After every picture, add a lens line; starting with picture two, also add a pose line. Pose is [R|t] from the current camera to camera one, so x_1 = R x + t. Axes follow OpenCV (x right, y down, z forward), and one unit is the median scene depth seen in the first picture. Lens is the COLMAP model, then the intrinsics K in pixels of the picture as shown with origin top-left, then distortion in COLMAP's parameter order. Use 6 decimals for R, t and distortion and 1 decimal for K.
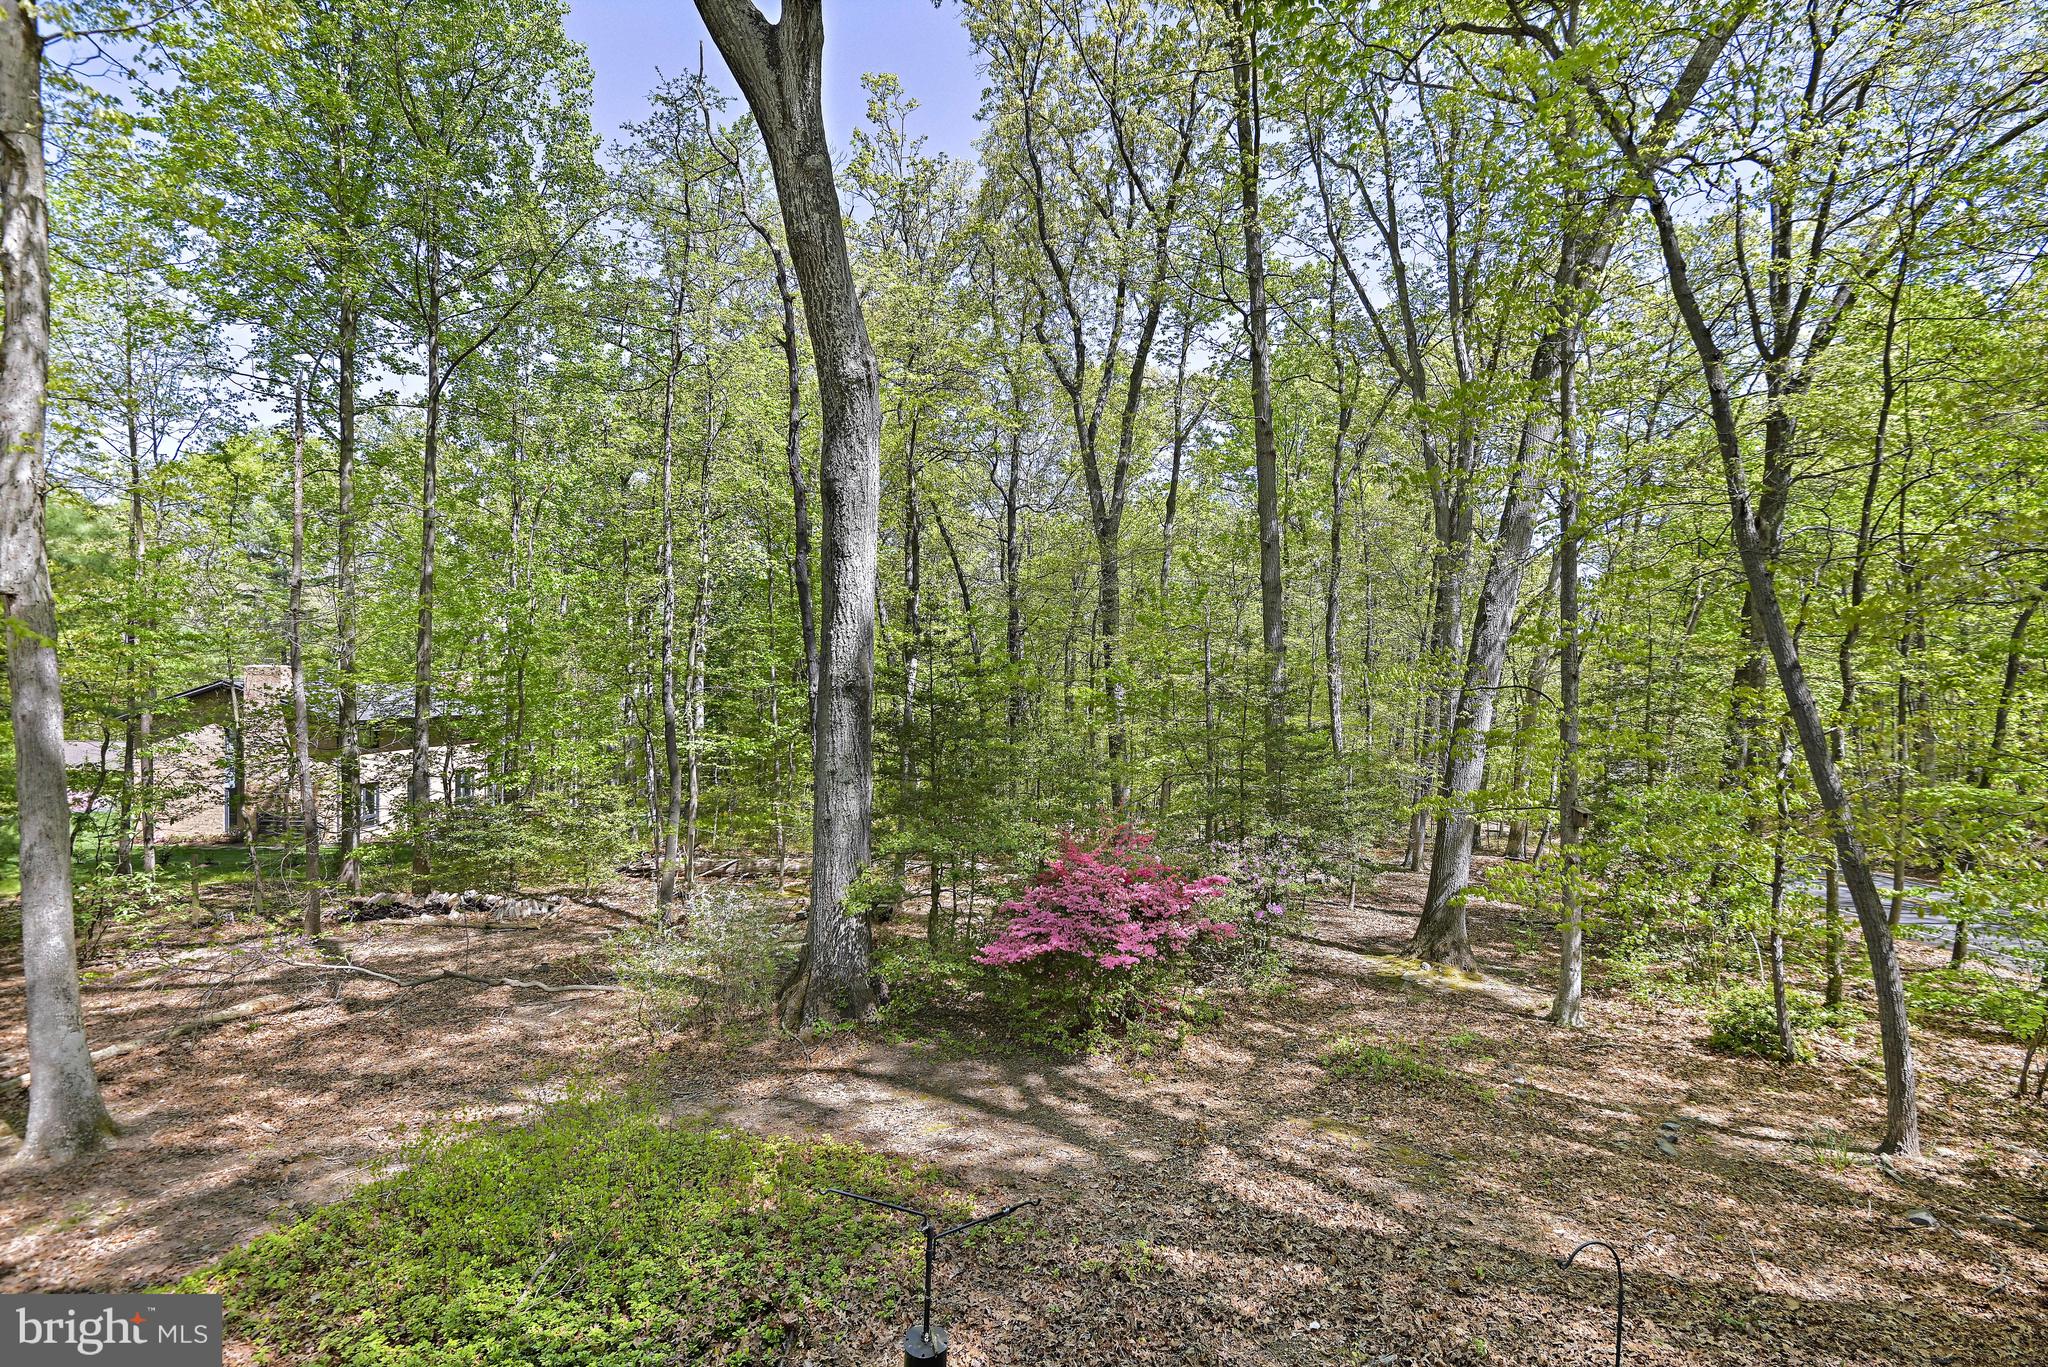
lens RADIAL K [[967.3, 0, 1017.1], [0, 967.3, 692.0], [0, 0, 1]] dist [-0.015165, -0.005698]
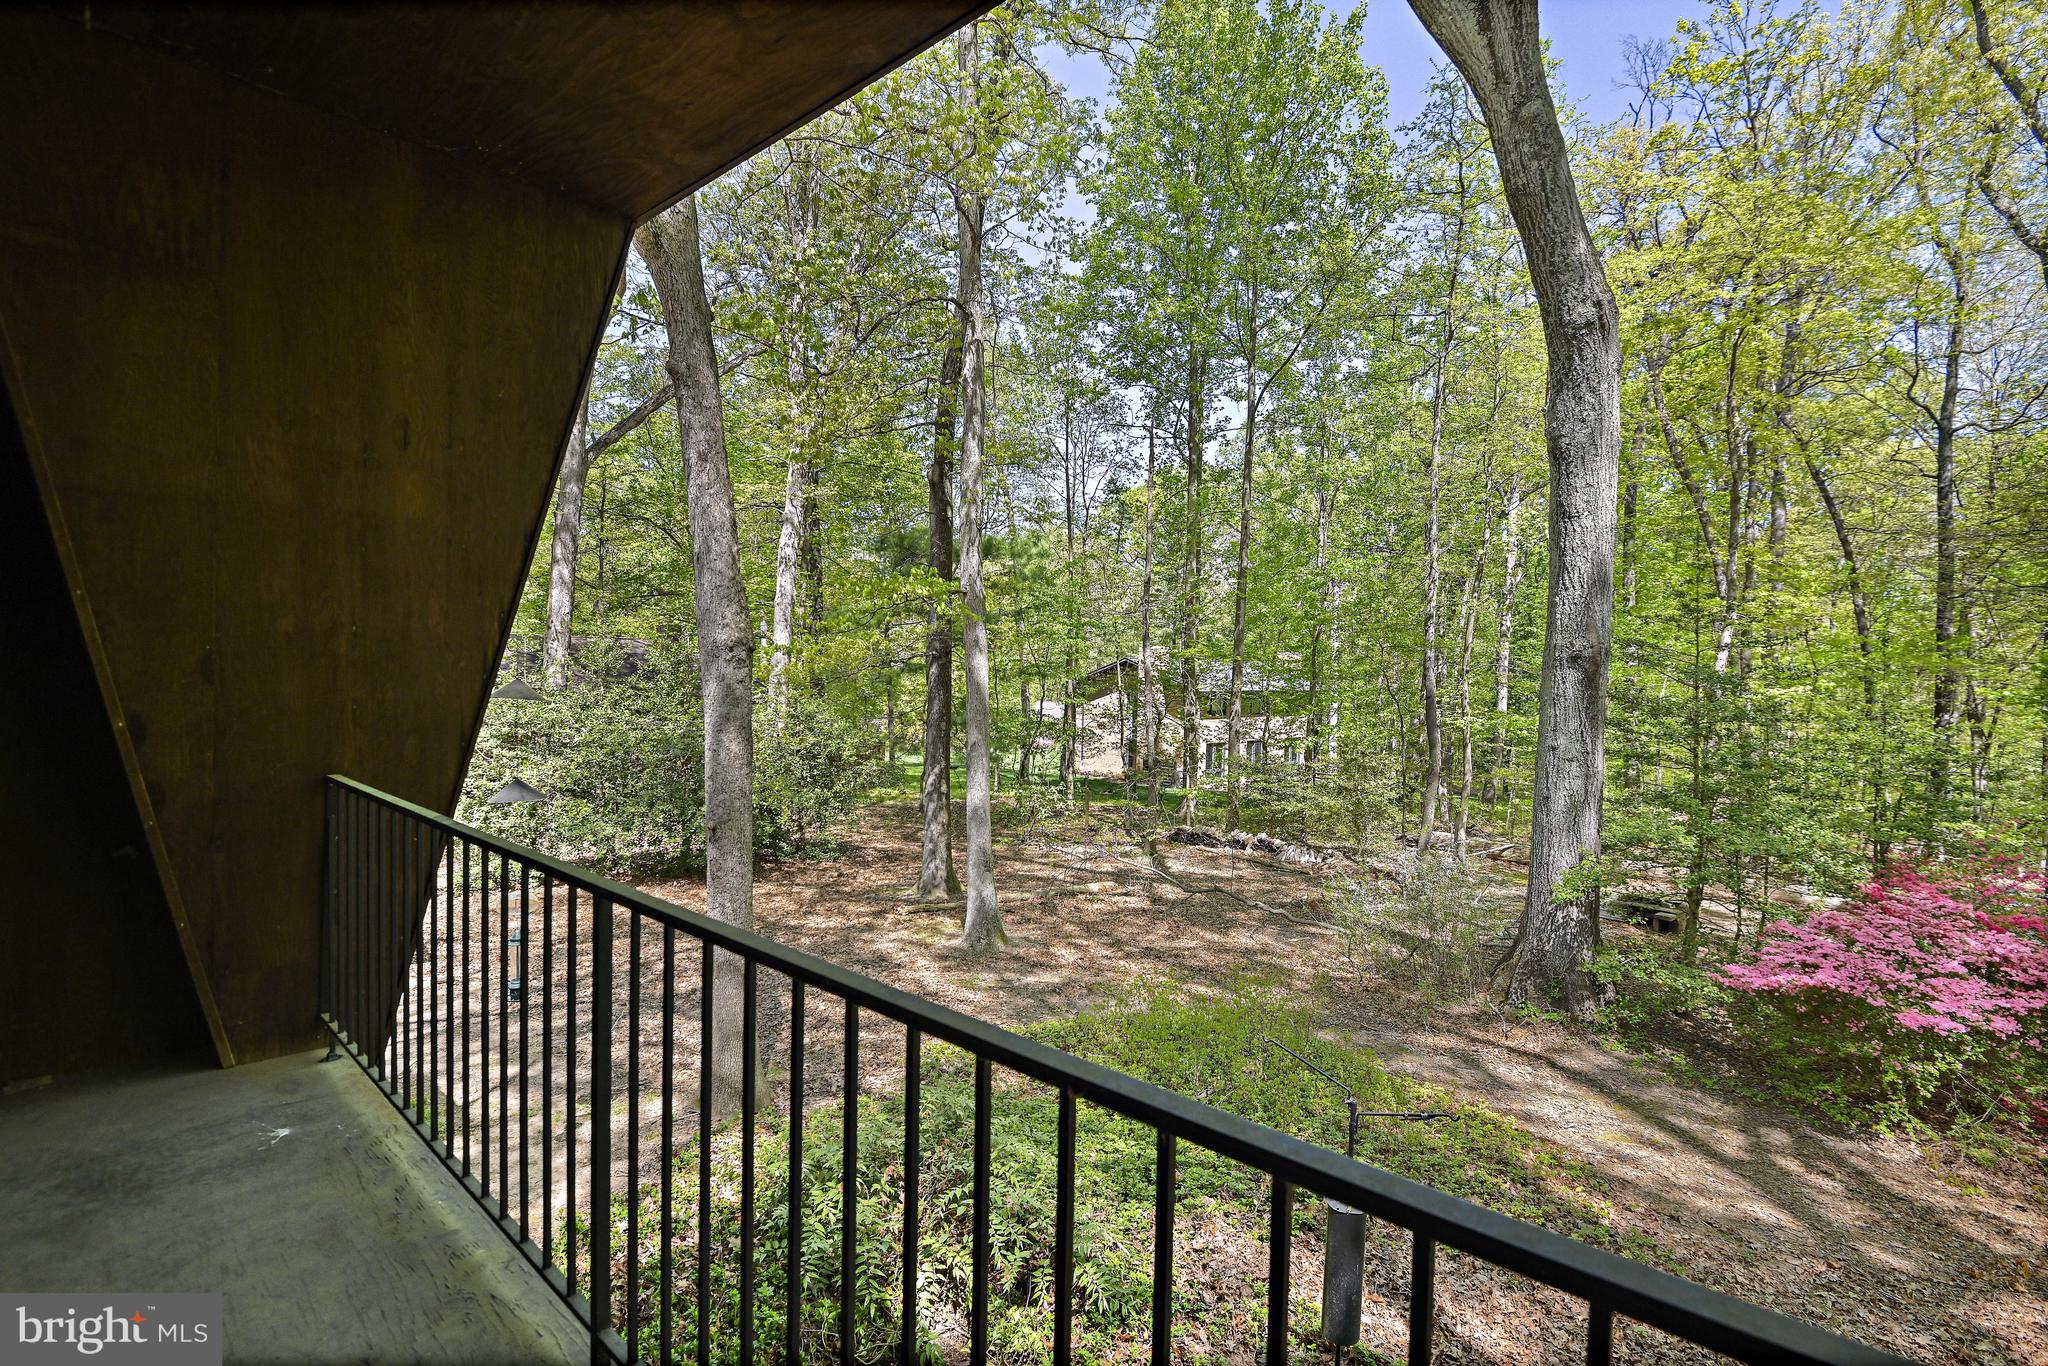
lens RADIAL K [[967.3, 0, 1017.1], [0, 967.3, 691.5], [0, 0, 1]] dist [-0.015165, -0.005698]
pose [[0.660179, 0.030119, -0.750504, 0.164157], [-0.022490, 0.999540, 0.020330, 0.021109], [0.750771, 0.003457, 0.660553, -0.014557]]
